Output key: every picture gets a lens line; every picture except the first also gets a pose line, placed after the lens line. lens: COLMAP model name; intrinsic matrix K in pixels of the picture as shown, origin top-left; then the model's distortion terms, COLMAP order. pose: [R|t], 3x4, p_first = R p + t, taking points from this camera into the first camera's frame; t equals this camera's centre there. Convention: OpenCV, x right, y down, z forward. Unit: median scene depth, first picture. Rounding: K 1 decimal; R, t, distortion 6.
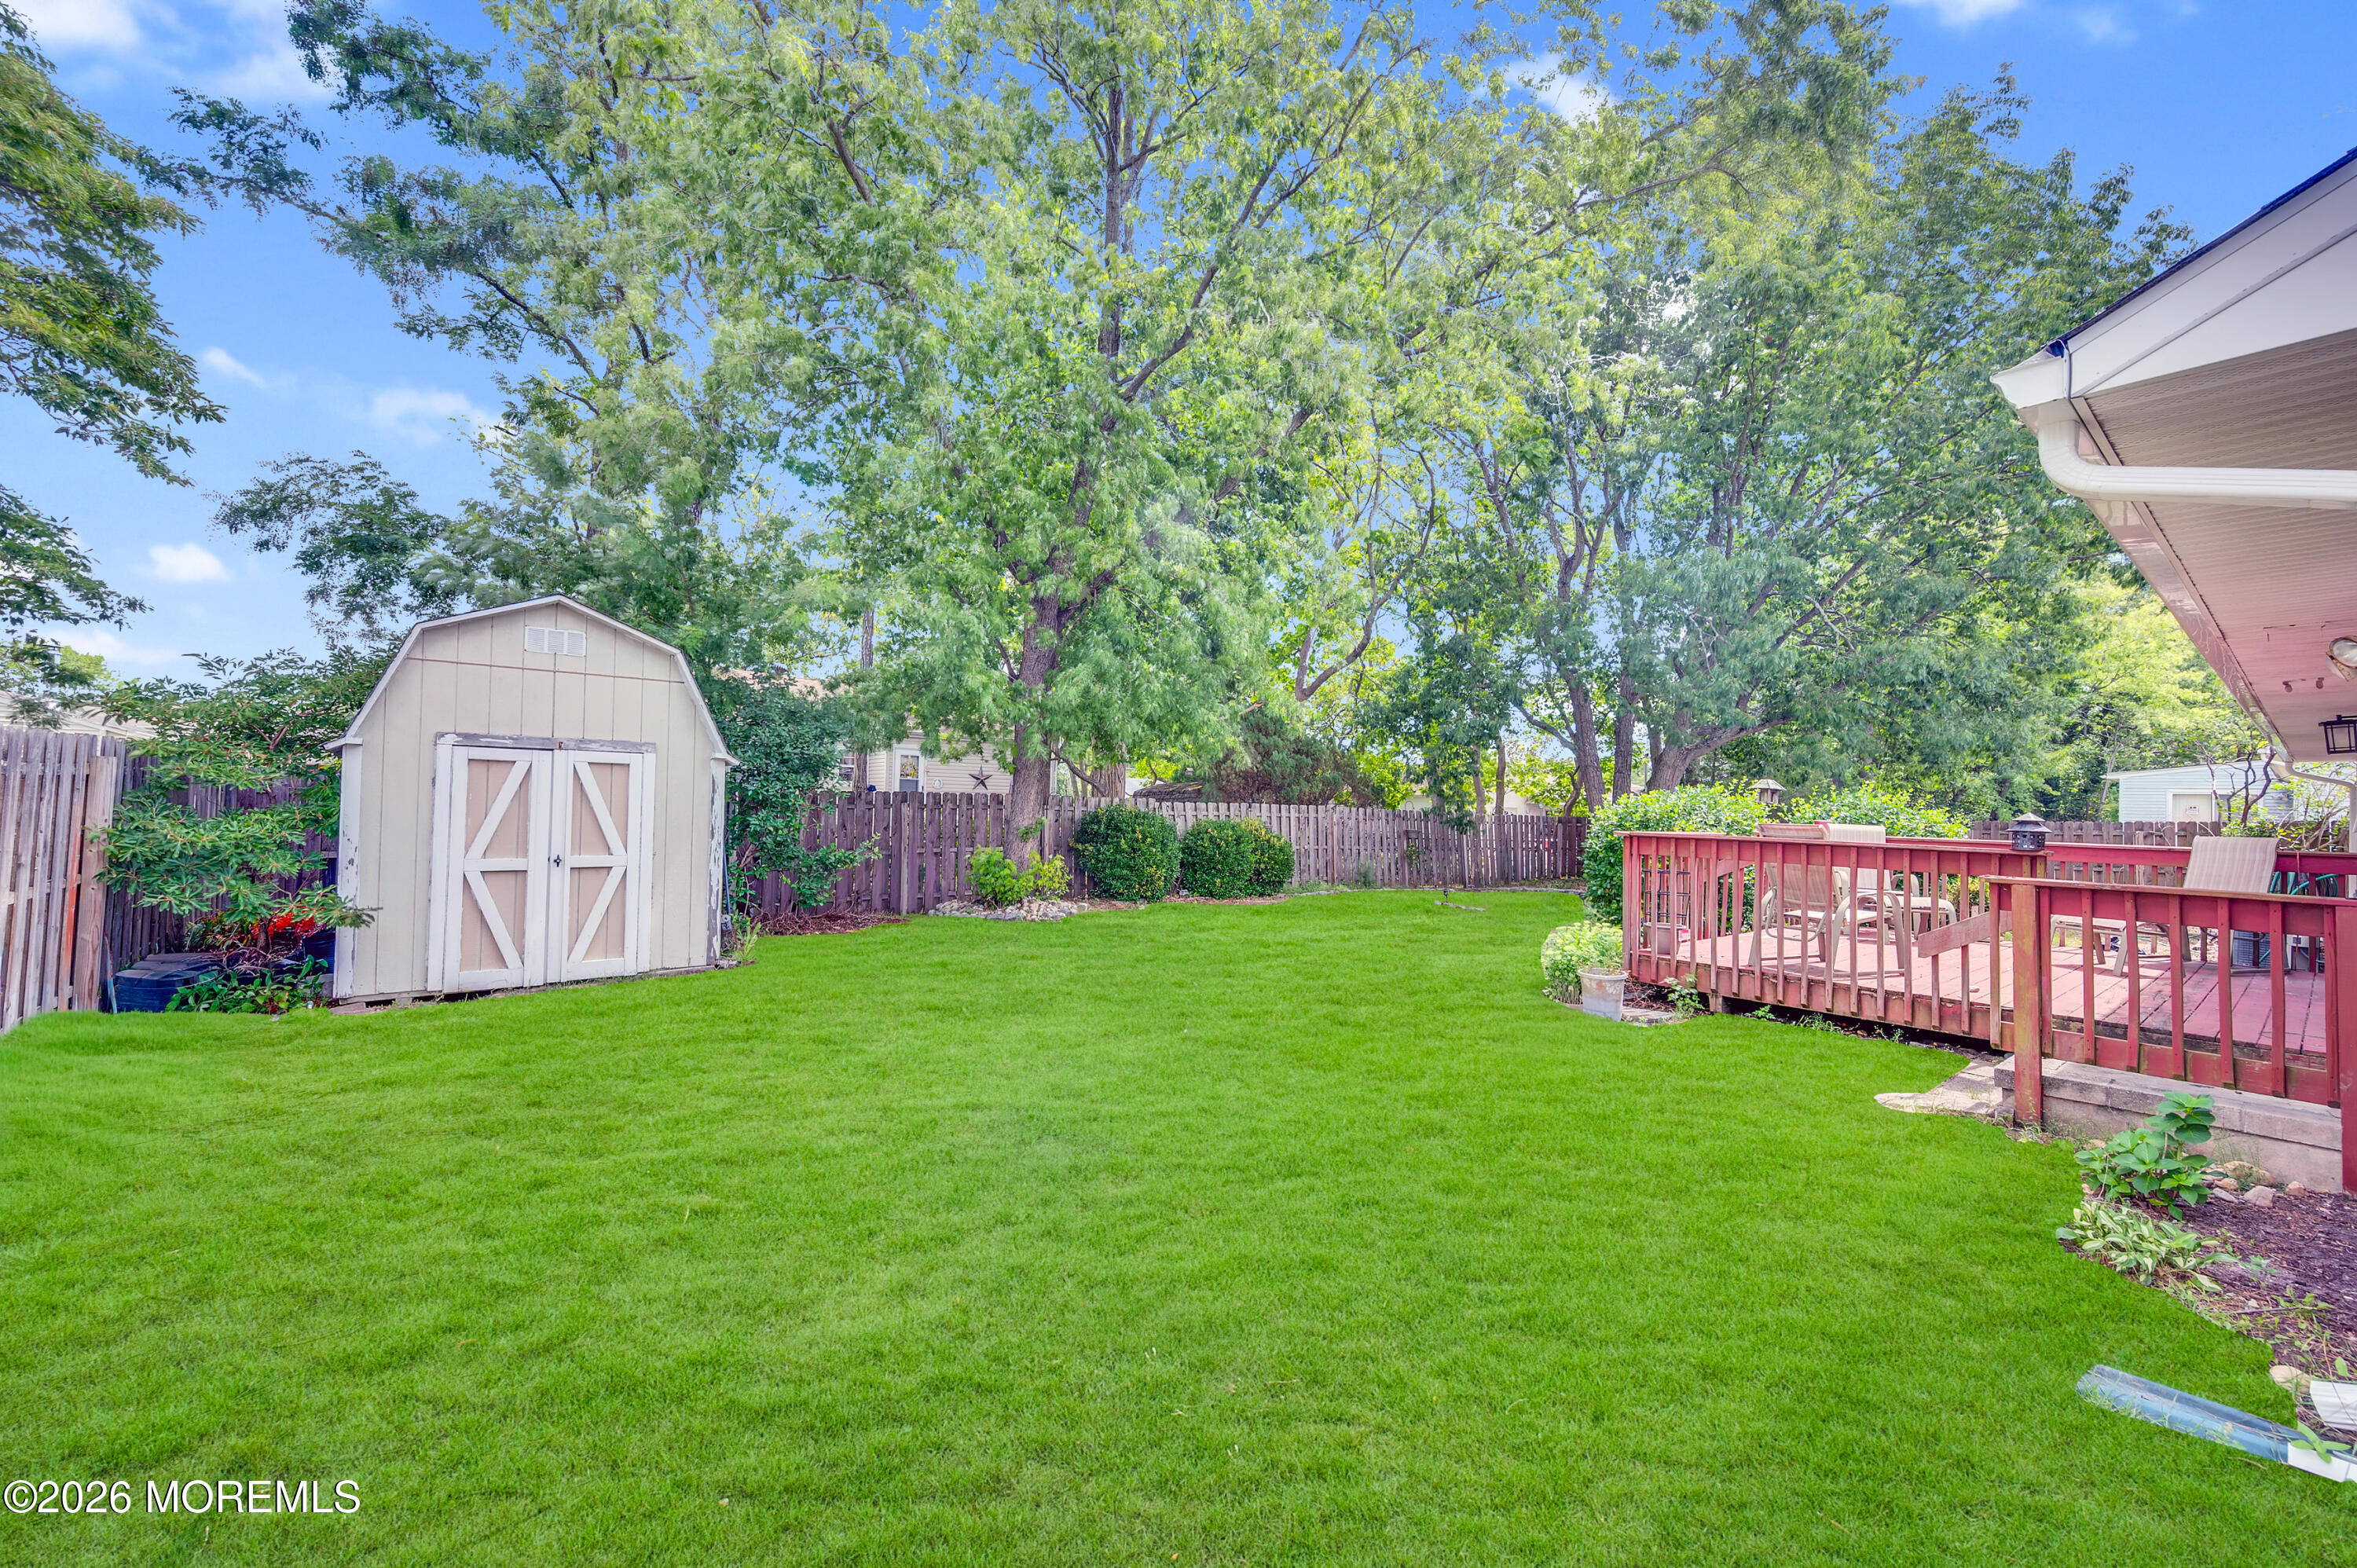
lens RADIAL K [[930.5, 0, 1186.8], [0, 930.5, 788.8], [0, 0, 1]] dist [-0.001117, -0.000372]
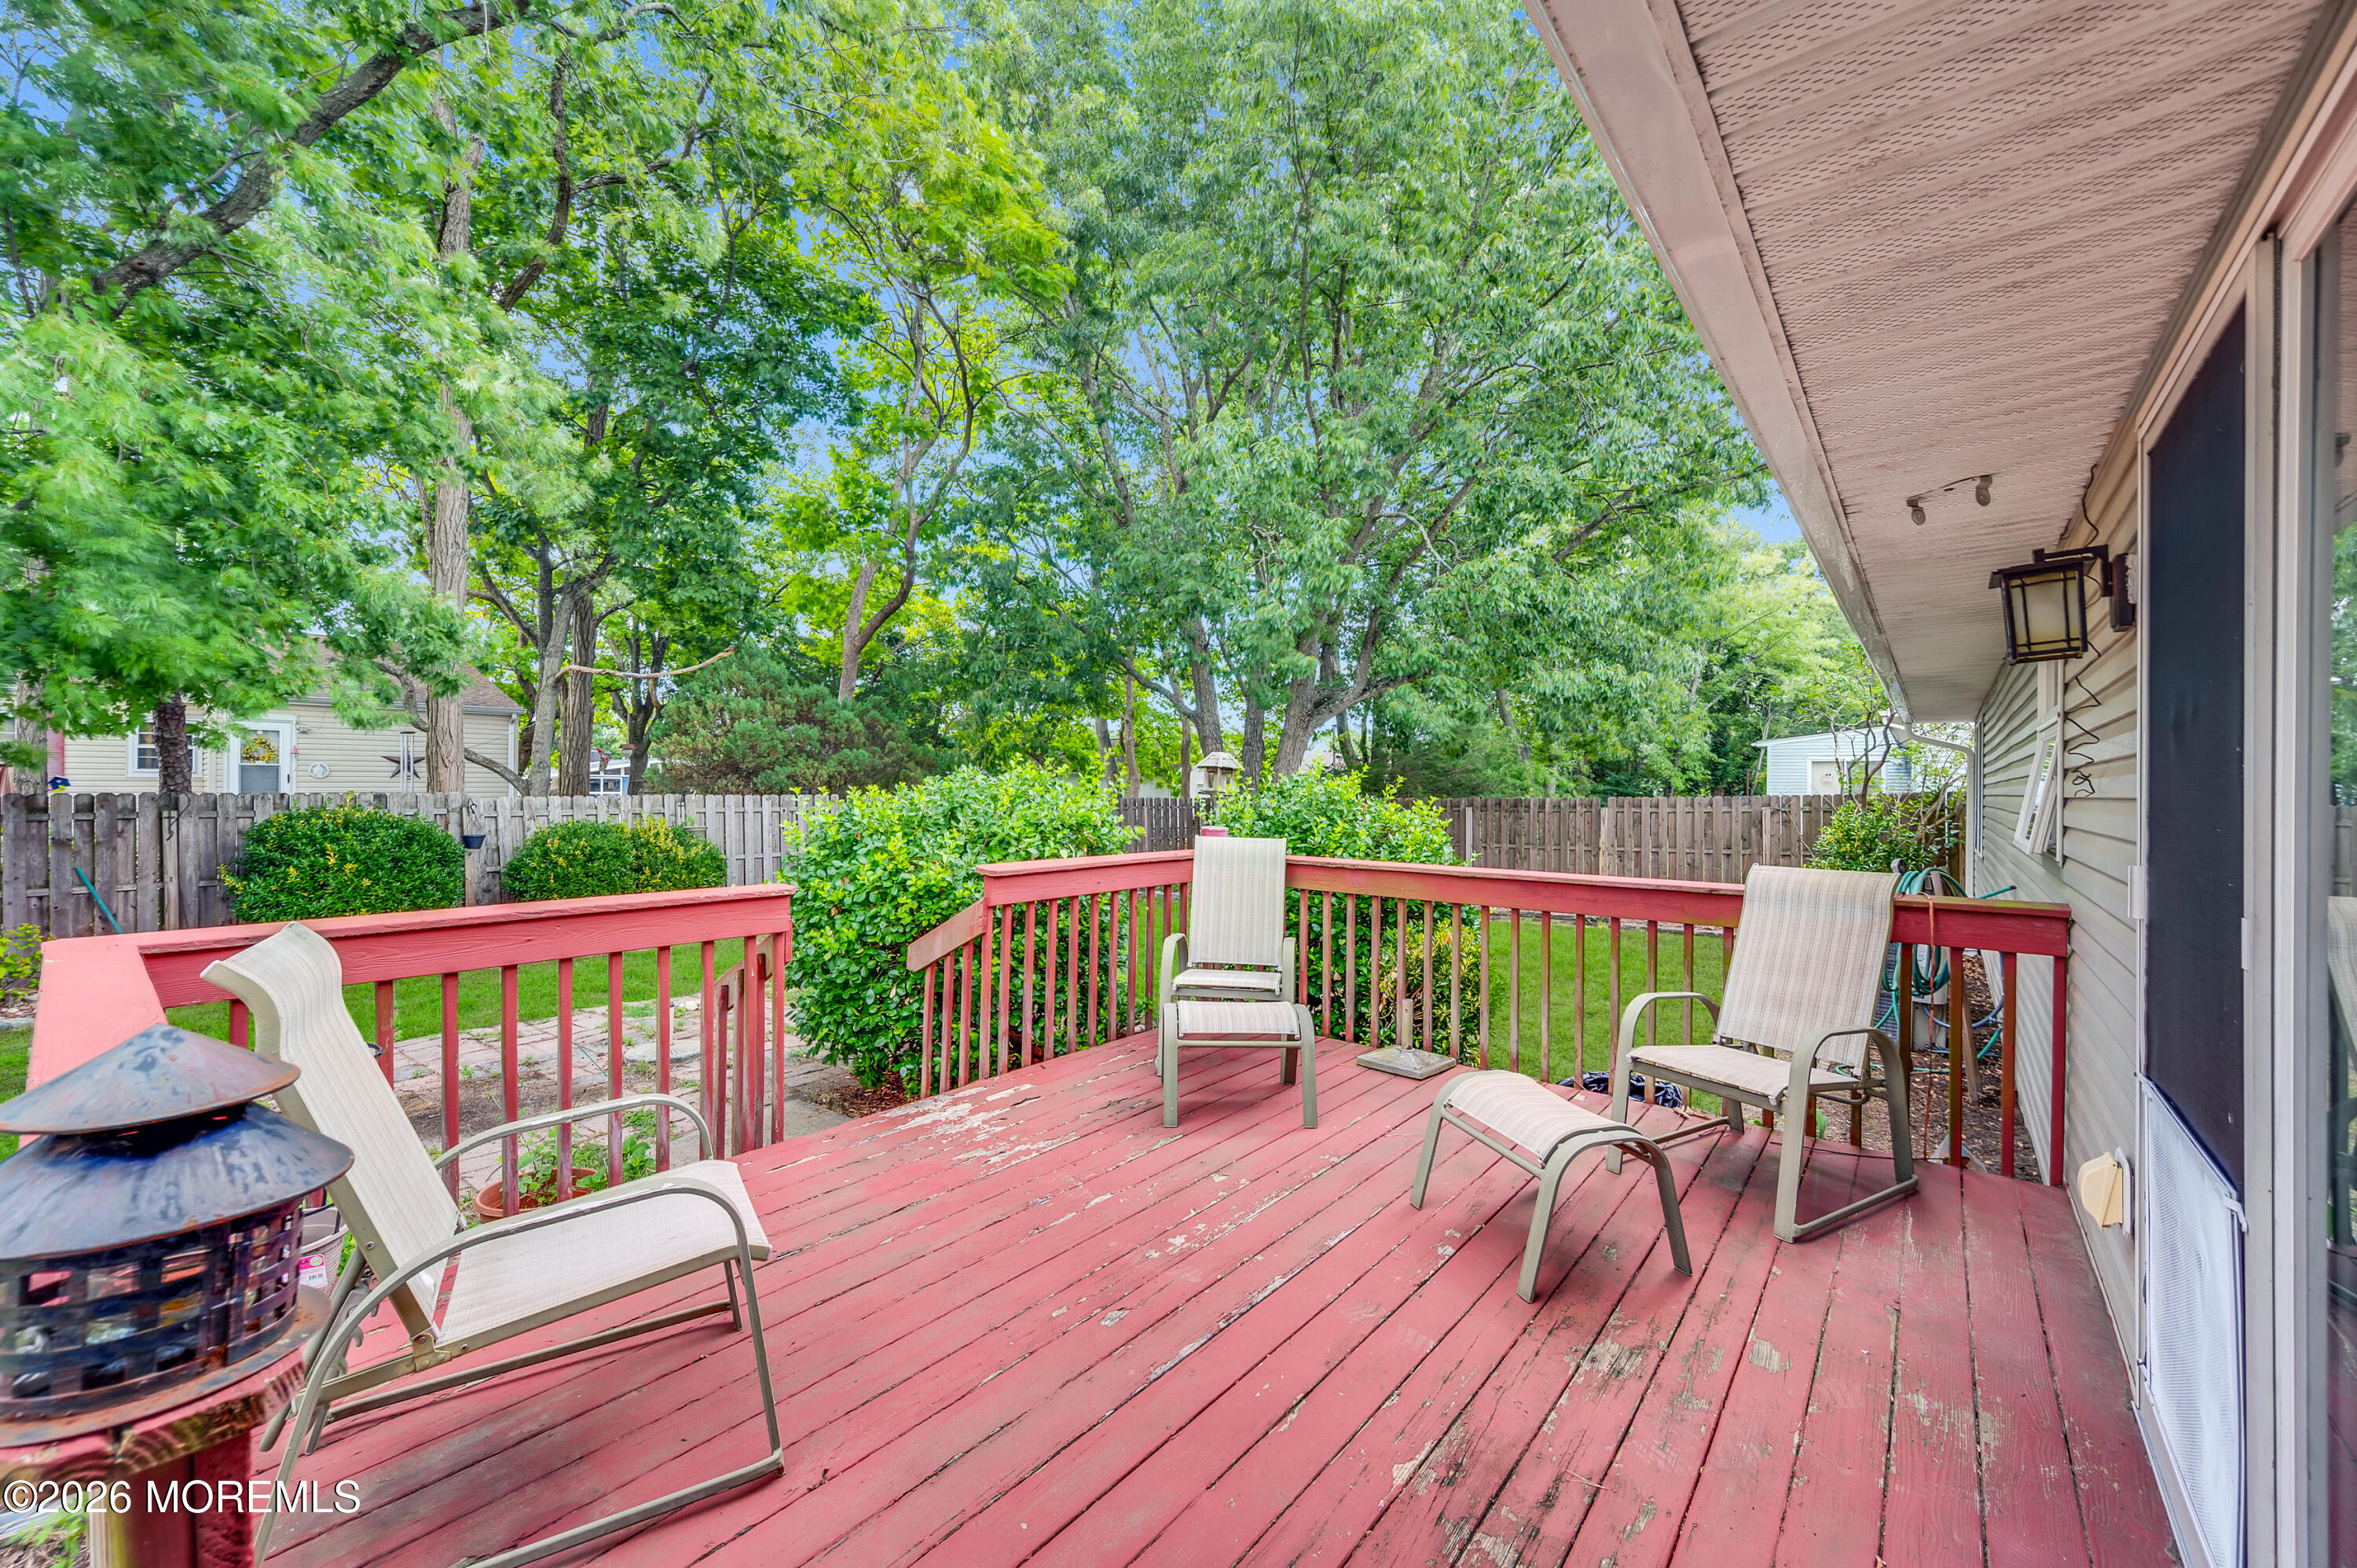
lens RADIAL K [[944.6, 0, 1180.5], [0, 944.6, 789.4], [0, 0, 1]] dist [0.000097, -0.000128]
pose [[0.976567, -0.020833, 0.214204, 0.357329], [0.015590, 0.999537, 0.026134, -0.002565], [-0.214649, -0.022182, 0.976439, 0.303545]]
